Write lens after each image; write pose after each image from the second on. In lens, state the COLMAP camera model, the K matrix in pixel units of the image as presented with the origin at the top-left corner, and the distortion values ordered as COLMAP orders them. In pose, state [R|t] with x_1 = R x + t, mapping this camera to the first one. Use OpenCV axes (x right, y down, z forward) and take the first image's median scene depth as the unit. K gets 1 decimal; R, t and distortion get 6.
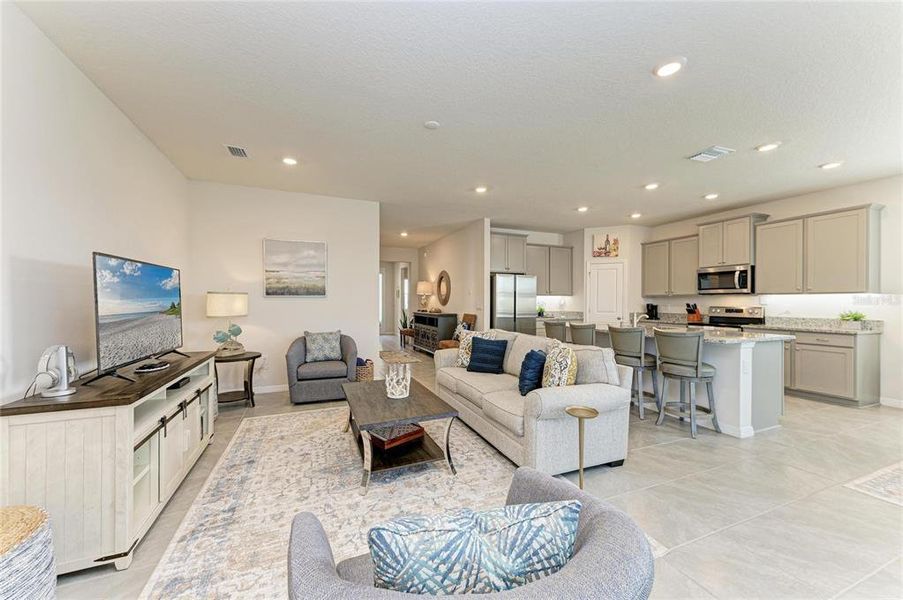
lens RADIAL K [[342.2, 0, 451.5], [0, 342.2, 300.0], [0, 0, 1]] dist [0.015745, -0.000394]
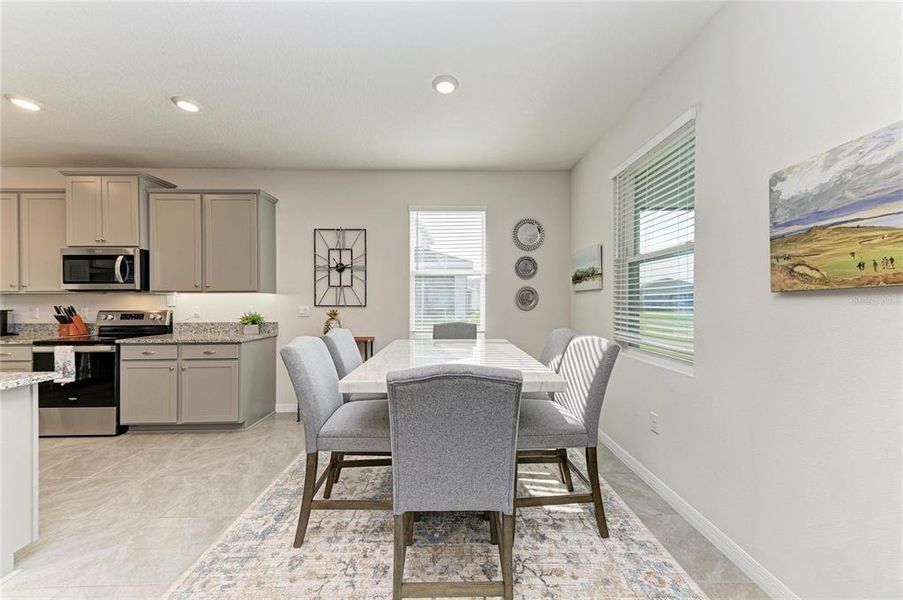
lens RADIAL K [[317.0, 0, 451.5], [0, 317.0, 300.0], [0, 0, 1]] dist [0.005999, -0.000077]
pose [[0.377801, -0.002386, 0.925884, 0.505421], [0.001697, 0.999997, 0.001885, -0.001047], [-0.925885, 0.000859, 0.377804, 0.201828]]
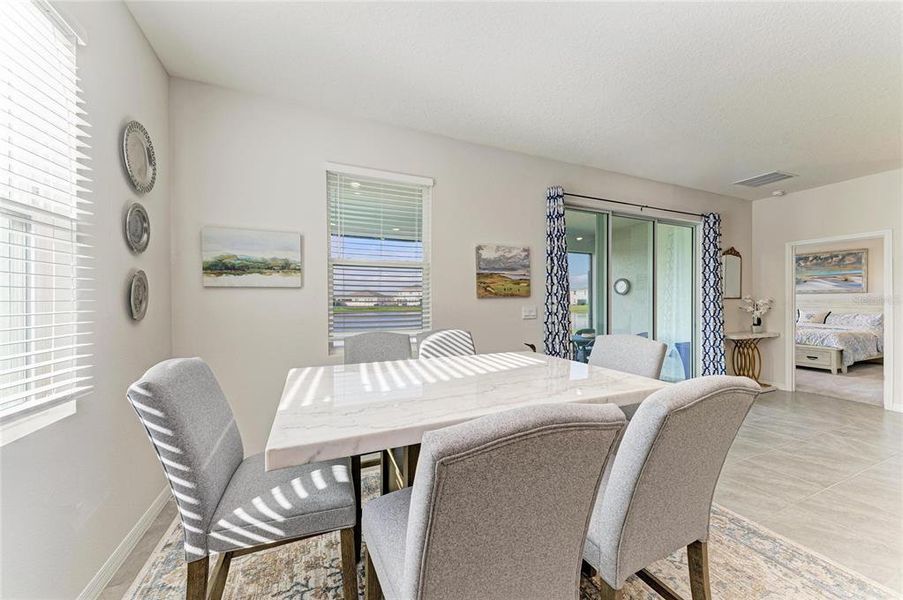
lens RADIAL K [[324.4, 0, 451.5], [0, 324.4, 300.0], [0, 0, 1]] dist [-0.000359, -0.000048]
pose [[-0.999776, -0.004193, -0.020724, 0.892999], [-0.004165, 0.999990, -0.001384, -0.000793], [0.020730, -0.001298, -0.999784, 0.636689]]
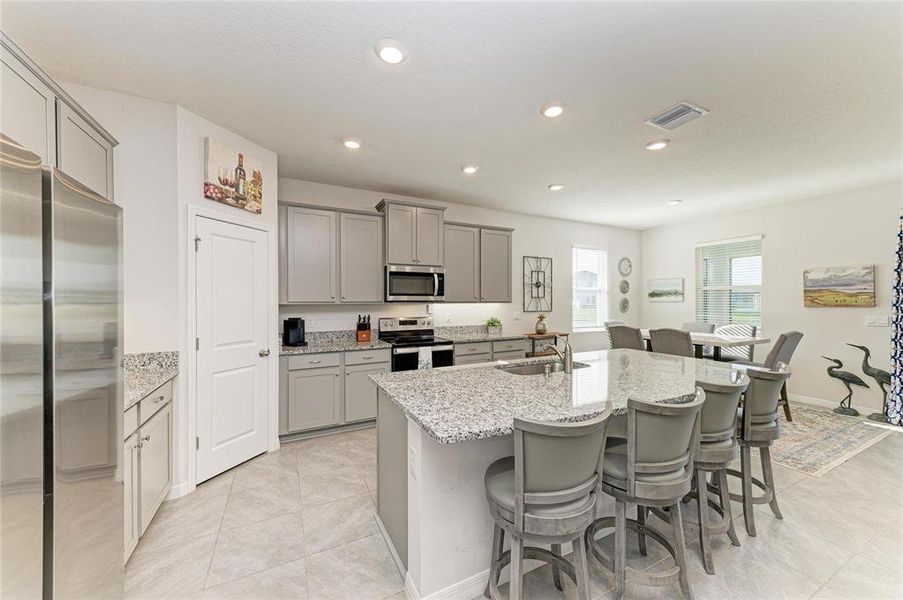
lens RADIAL K [[342.2, 0, 451.5], [0, 342.2, 300.0], [0, 0, 1]] dist [0.015745, -0.000394]
pose [[-0.080650, -0.002306, 0.996740, 0.031854], [-0.002119, 0.999995, 0.002142, -0.023946], [-0.996740, -0.001940, -0.080655, 1.020375]]
